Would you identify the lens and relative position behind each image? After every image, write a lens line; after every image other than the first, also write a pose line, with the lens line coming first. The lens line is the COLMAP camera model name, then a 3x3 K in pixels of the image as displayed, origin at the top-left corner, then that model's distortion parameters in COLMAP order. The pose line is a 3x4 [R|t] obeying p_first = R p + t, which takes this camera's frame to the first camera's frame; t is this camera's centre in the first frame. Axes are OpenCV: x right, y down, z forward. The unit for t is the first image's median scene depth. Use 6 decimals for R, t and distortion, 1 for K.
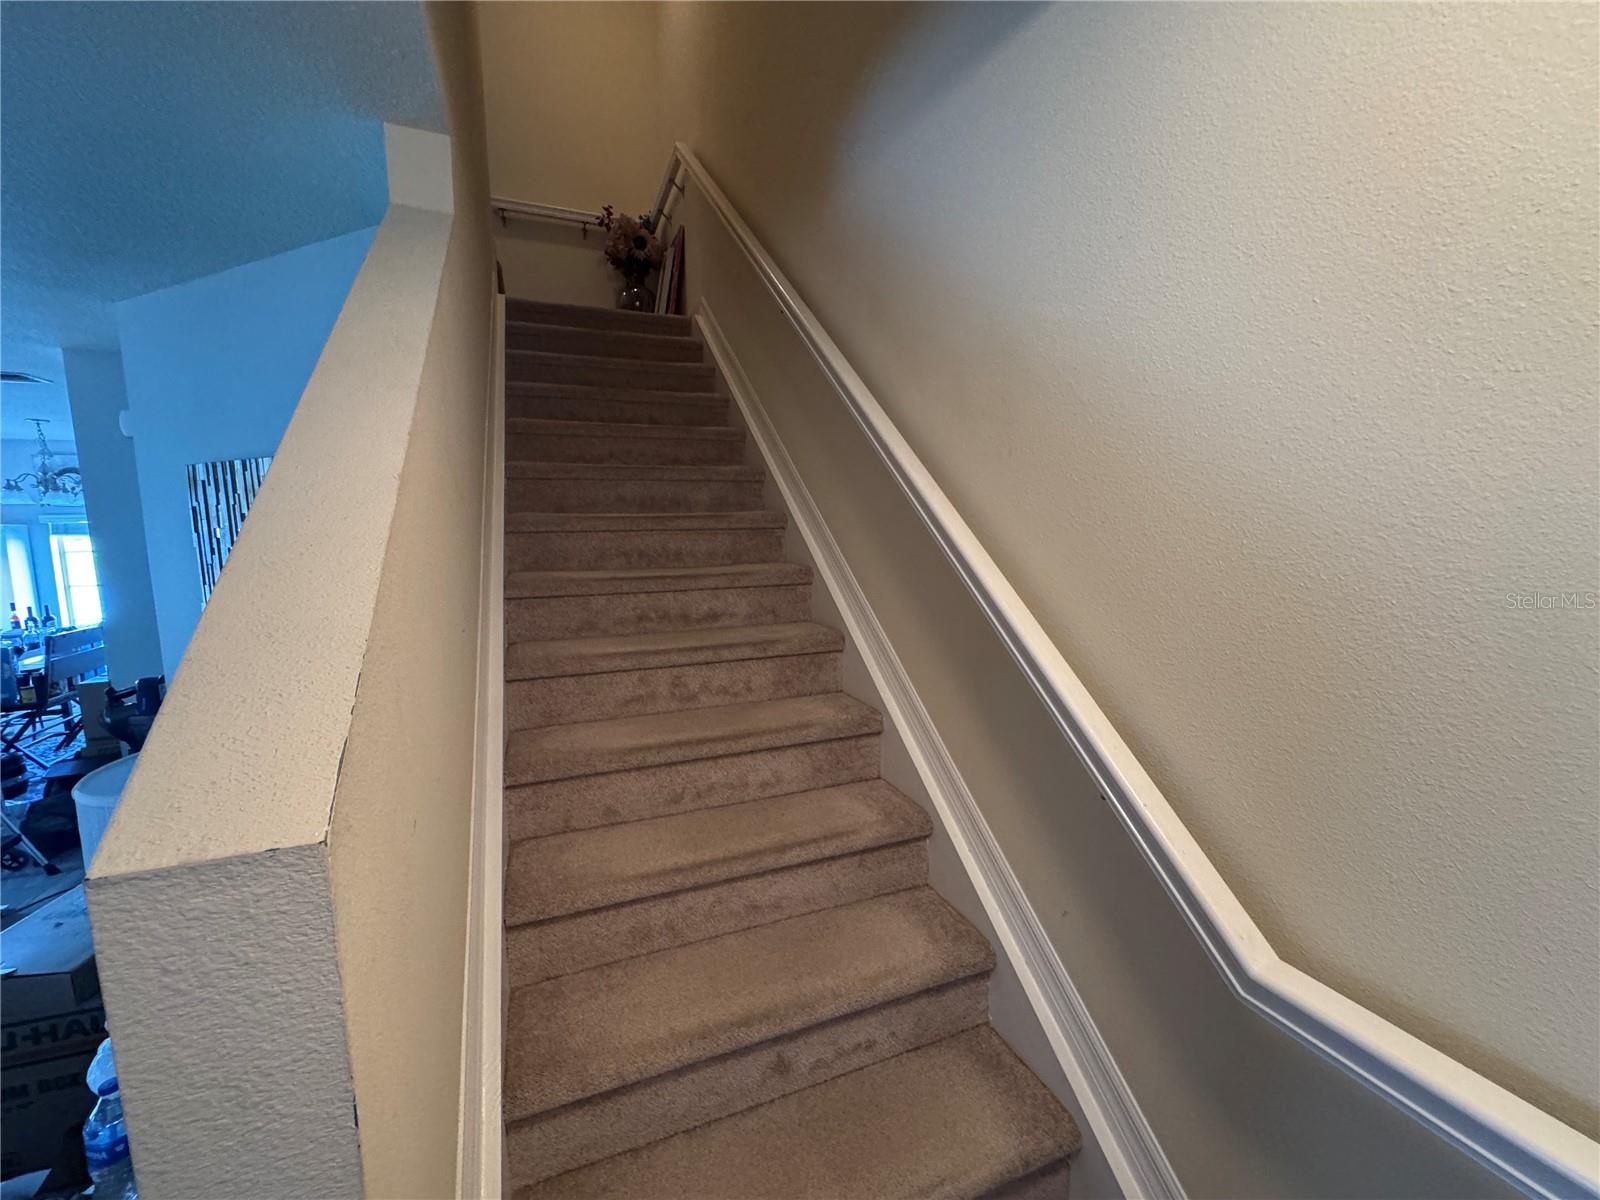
lens RADIAL K [[646.6, 0, 800.2], [0, 646.6, 605.5], [0, 0, 1]] dist [-0.002544, -0.000197]
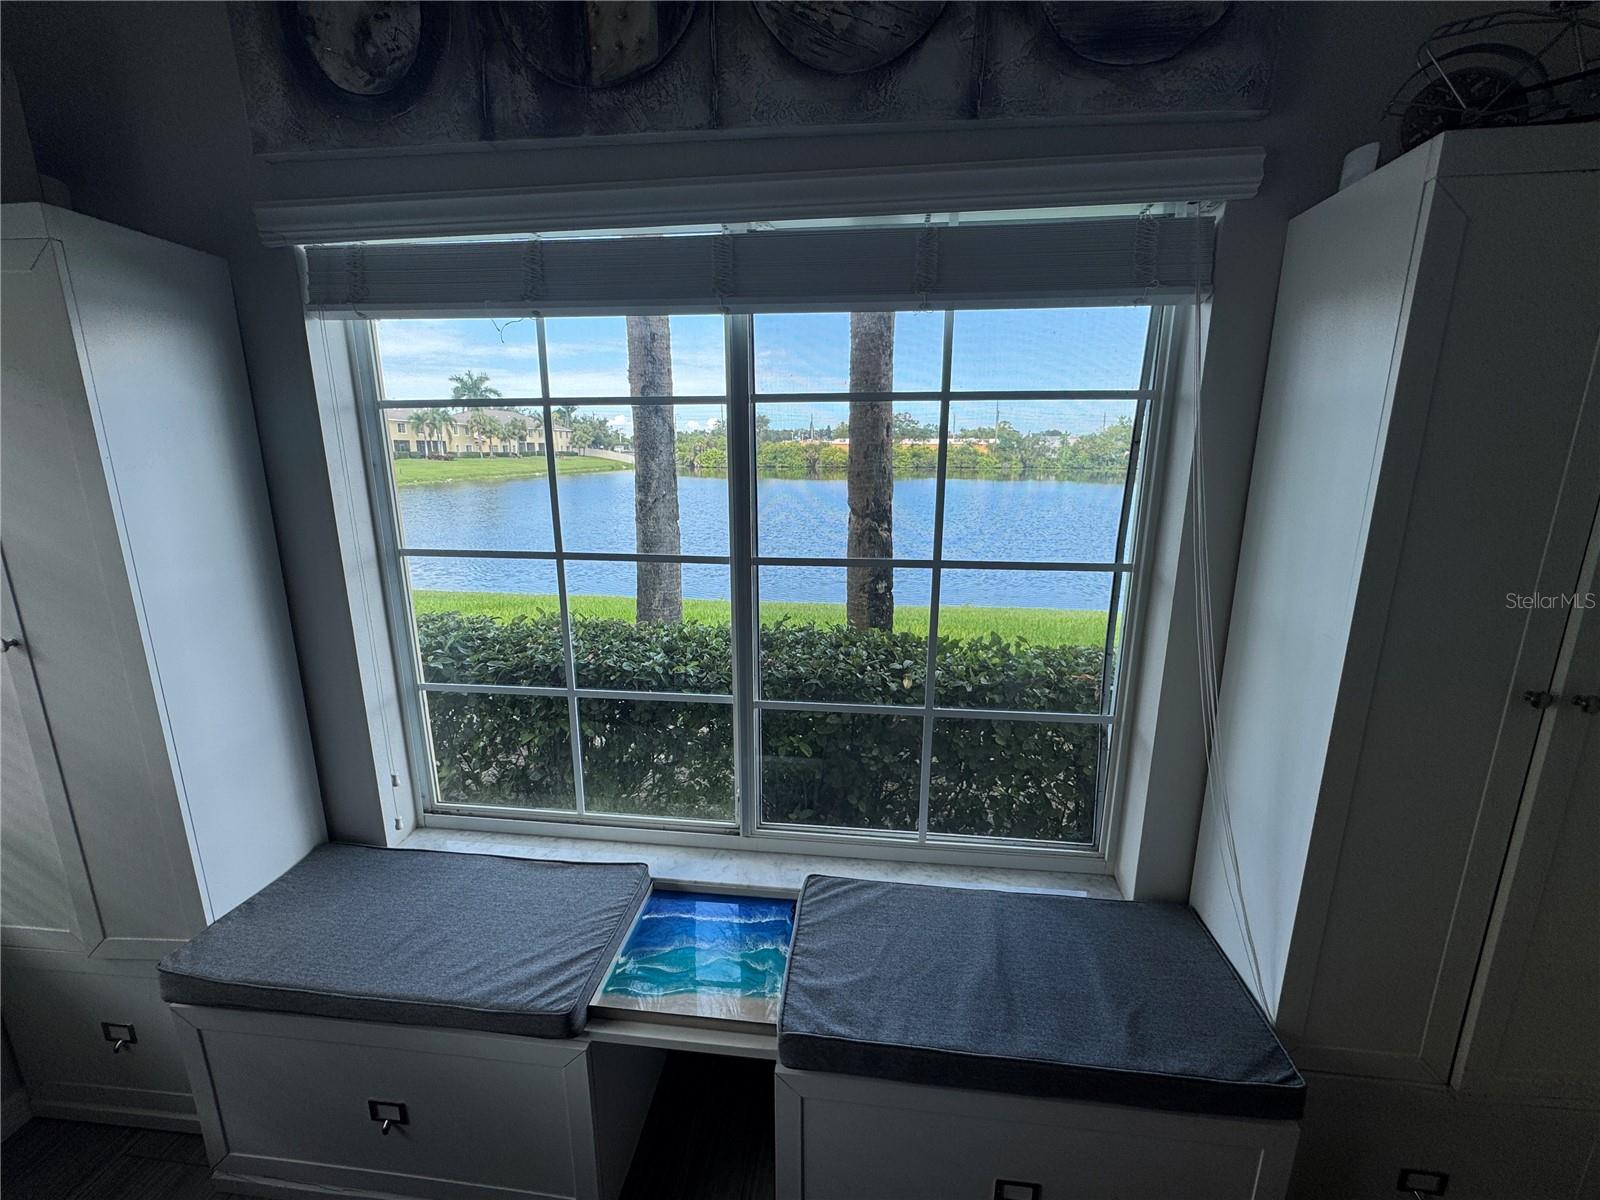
lens RADIAL K [[646.6, 0, 793.8], [0, 646.6, 592.1], [0, 0, 1]] dist [-0.002544, -0.000197]
pose [[0.879610, 0.114079, -0.461813, -0.914667], [-0.066602, 0.990790, 0.117893, -0.054196], [0.471009, -0.072942, 0.879107, 0.879469]]
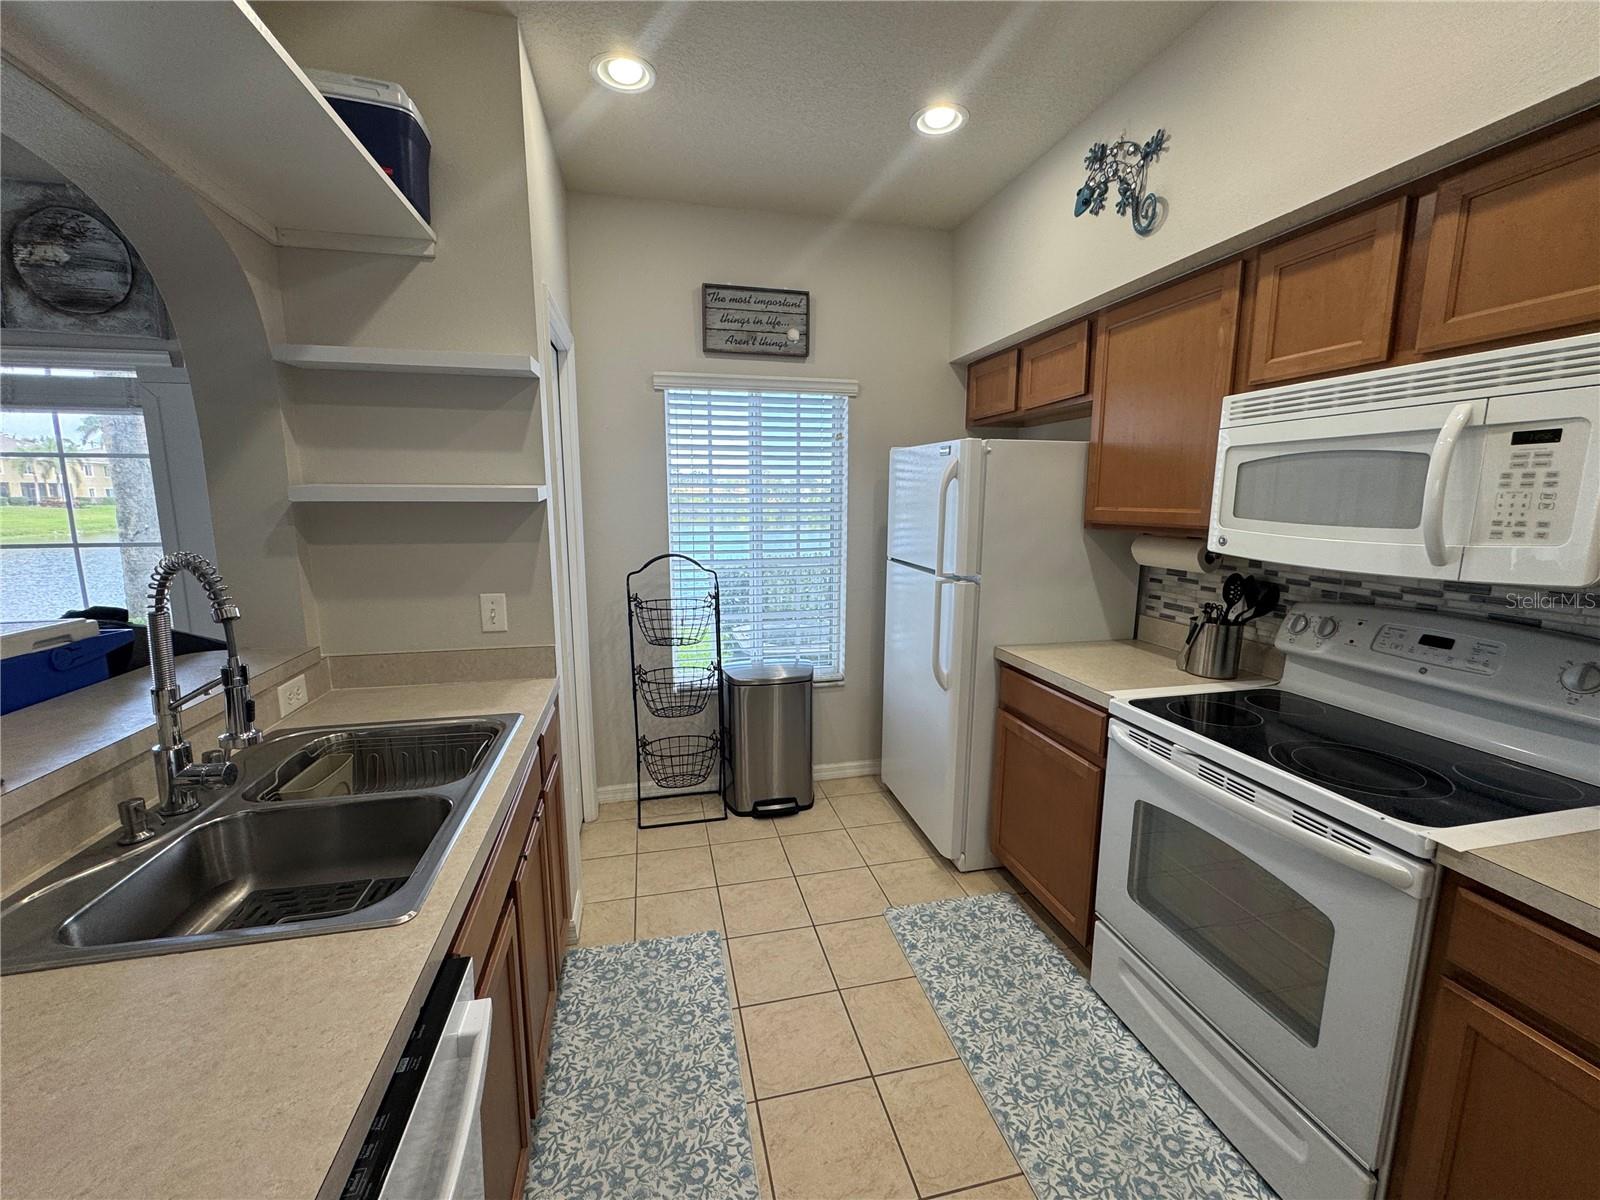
lens RADIAL K [[646.6, 0, 798.6], [0, 646.6, 598.5], [0, 0, 1]] dist [-0.002544, -0.000197]
pose [[0.988454, 0.038715, -0.146493, -0.483036], [-0.033144, 0.998639, 0.040279, -0.039195], [0.147853, -0.034959, 0.988391, 0.768656]]
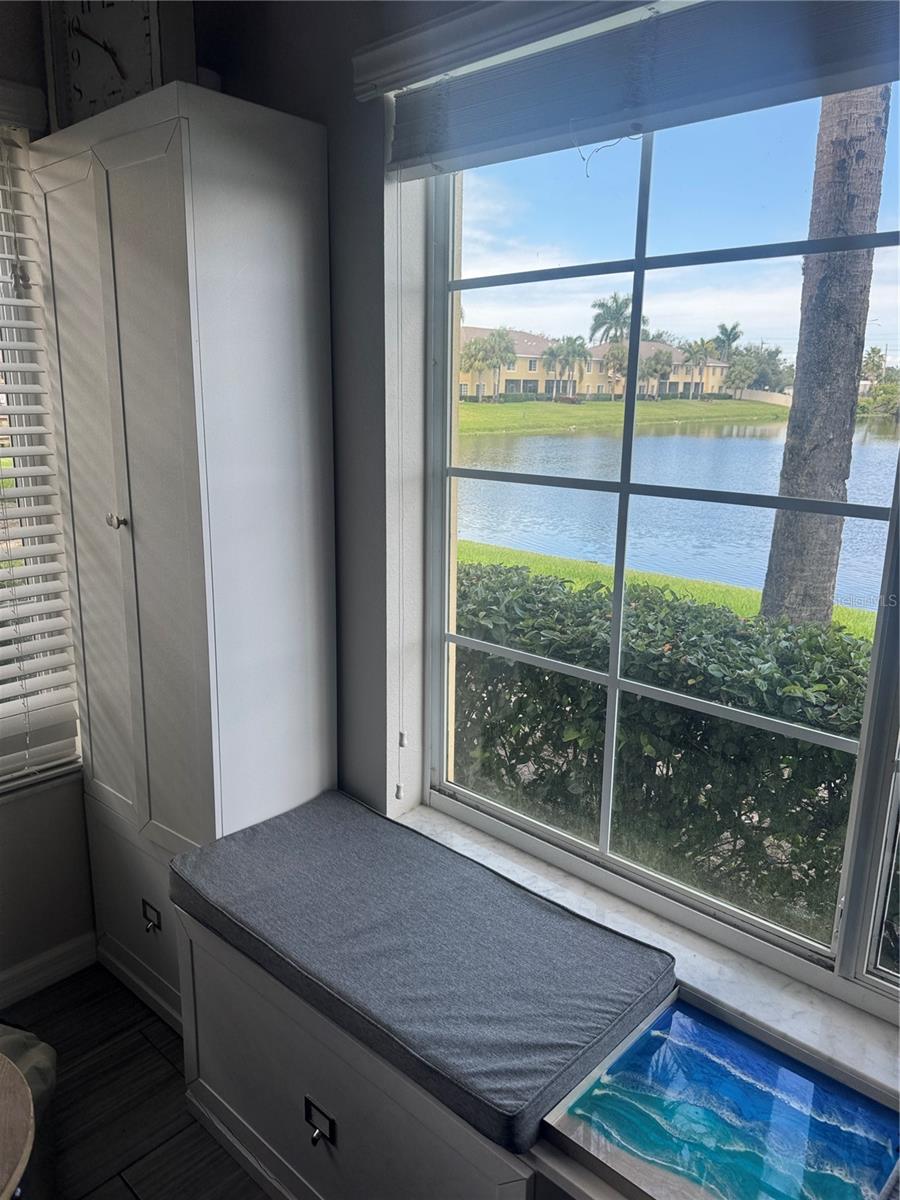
lens RADIAL K [[848.5, 0, 440.6], [0, 848.5, 596.5], [0, 0, 1]] dist [0.055648, -0.058175]
pose [[0.423263, 0.229383, -0.876489, -0.920829], [-0.122879, 0.973014, 0.195305, -0.043635], [0.897636, 0.025036, 0.440027, 0.908311]]
